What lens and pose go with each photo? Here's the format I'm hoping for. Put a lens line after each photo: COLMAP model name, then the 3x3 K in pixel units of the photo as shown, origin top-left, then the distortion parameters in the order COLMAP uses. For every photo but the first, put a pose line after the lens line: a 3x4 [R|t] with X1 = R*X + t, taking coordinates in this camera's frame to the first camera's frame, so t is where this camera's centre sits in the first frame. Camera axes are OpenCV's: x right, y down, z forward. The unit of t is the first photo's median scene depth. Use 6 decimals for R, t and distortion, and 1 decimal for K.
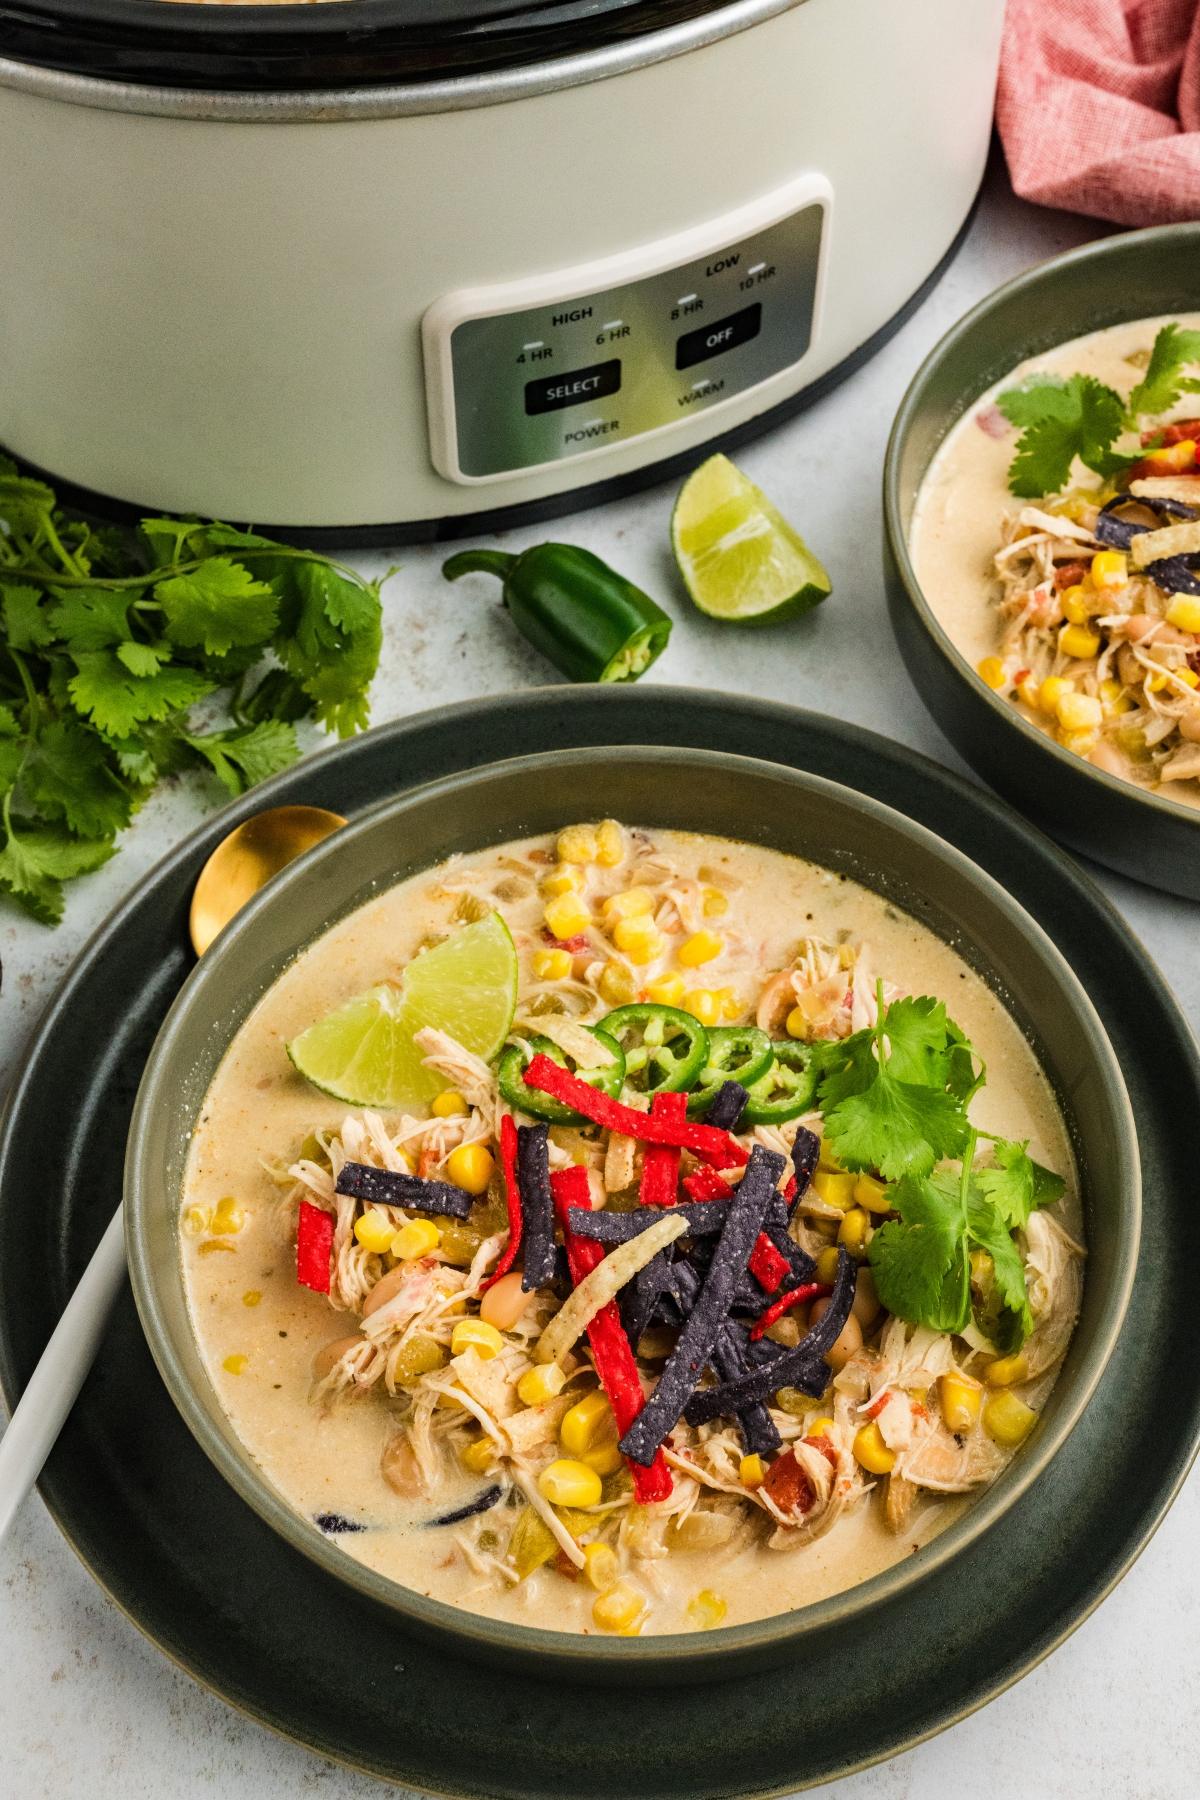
lens RADIAL K [[2585.2, 0, 600.0], [0, 2585.2, 900.0], [0, 0, 1]] dist [-0.016981, -0.015523]
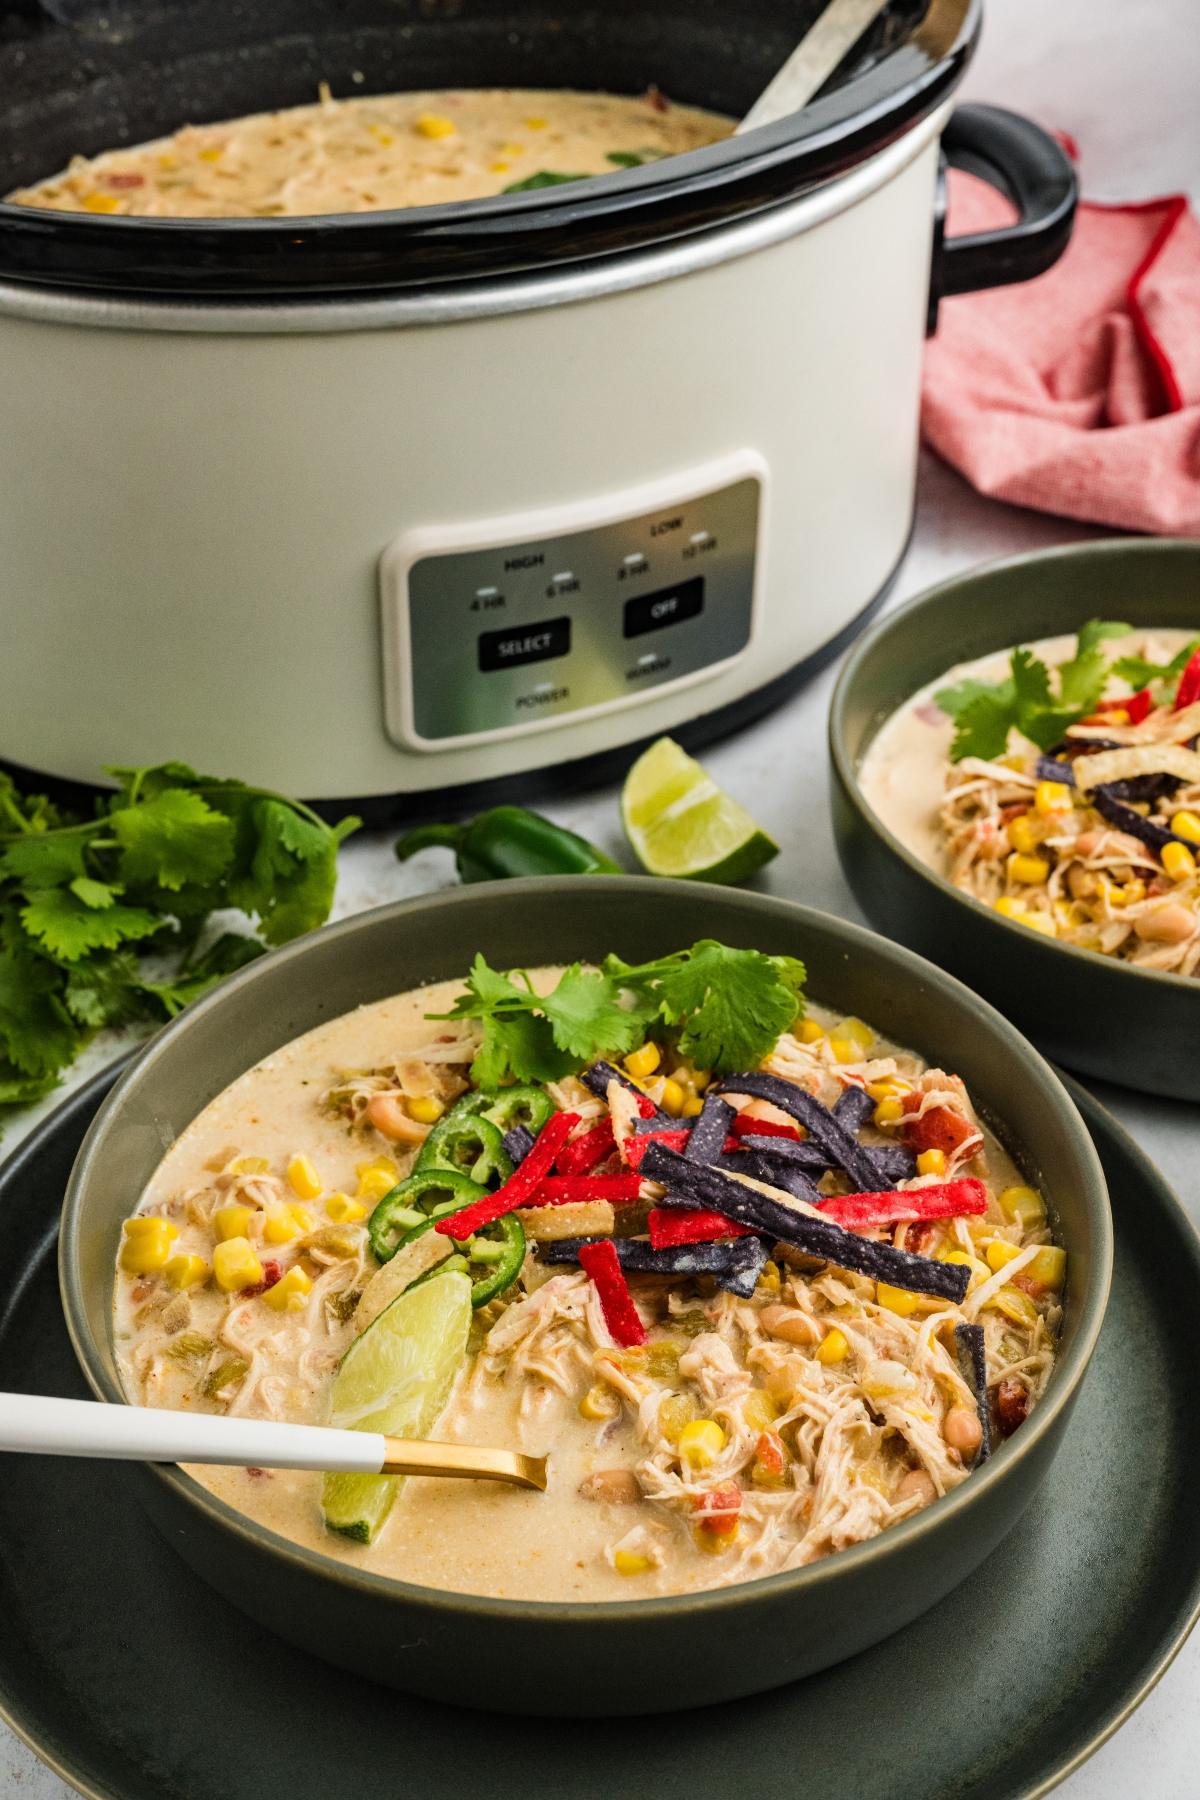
lens RADIAL K [[2585.2, 0, 600.0], [0, 2585.2, 900.0], [0, 0, 1]] dist [-0.016981, -0.015523]
pose [[0.999593, -0.010239, 0.026640, -0.009206], [0.018245, 0.947039, -0.320600, 0.237741], [-0.021947, 0.320956, 0.946840, 0.052630]]
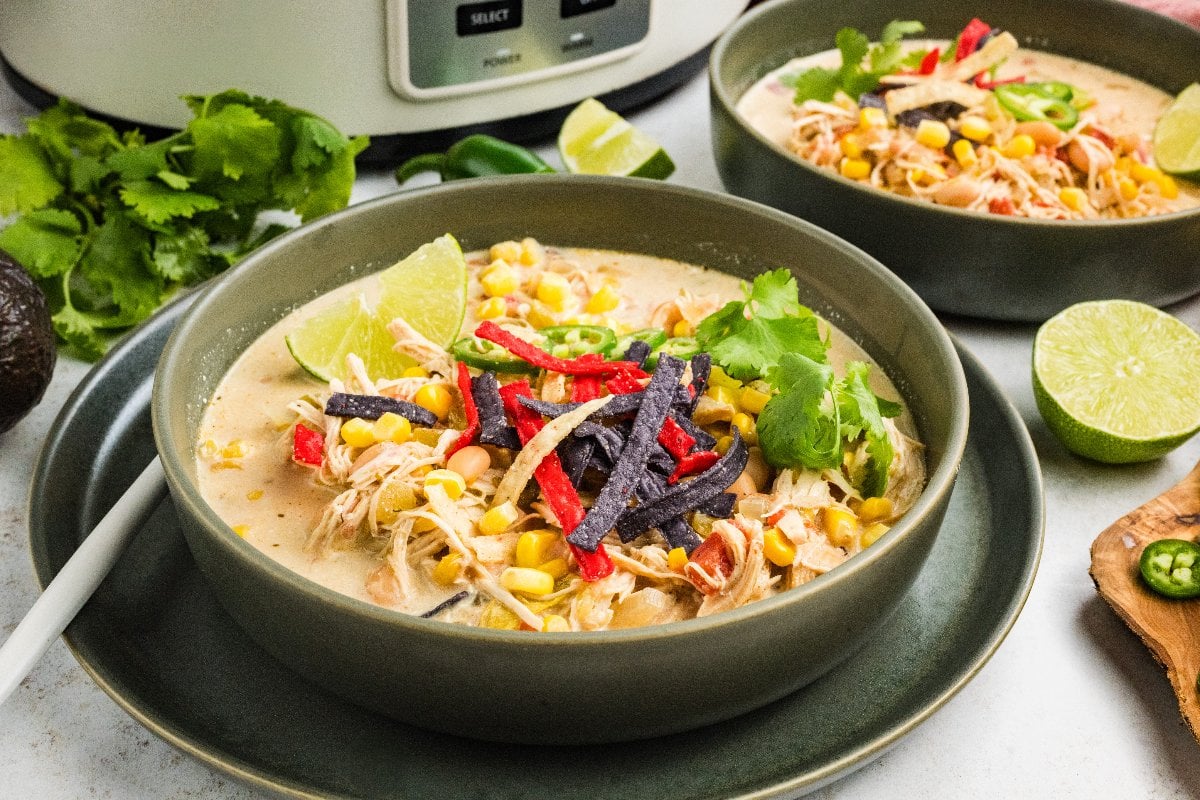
lens RADIAL K [[1723.4, 0, 606.0], [0, 1723.4, 423.8], [0, 0, 1]] dist [-0.016981, -0.015523]
pose [[0.995833, -0.017596, 0.089482, -0.036667], [0.047691, 0.936827, -0.346526, 0.355519], [-0.077732, 0.349350, 0.933763, 0.190445]]
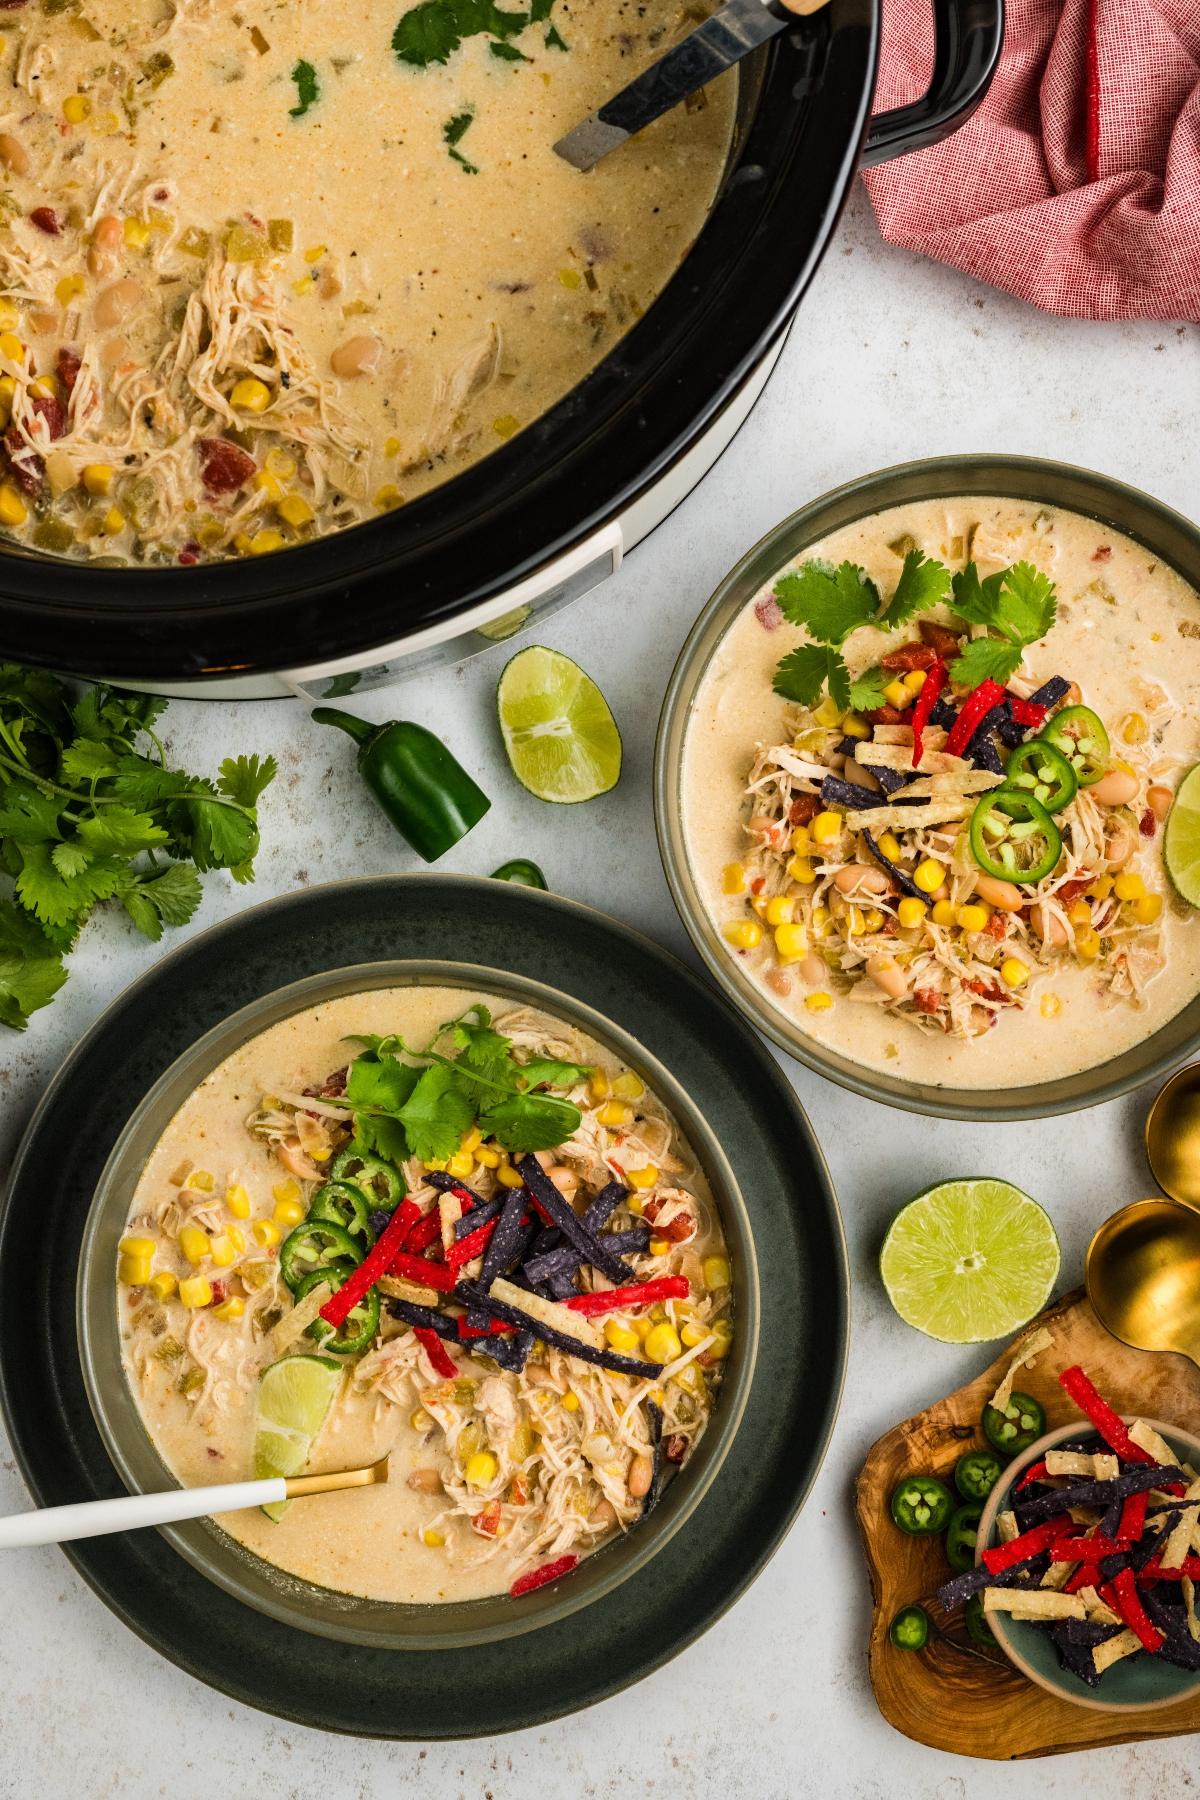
lens RADIAL K [[2585.2, 0, 600.0], [0, 2585.2, 900.0], [0, 0, 1]] dist [-0.016981, -0.015523]
pose [[0.999148, 0.039056, -0.013303, 0.105495], [-0.026538, 0.855208, 0.517606, -0.761975], [0.031593, -0.516812, 0.855516, -0.105007]]
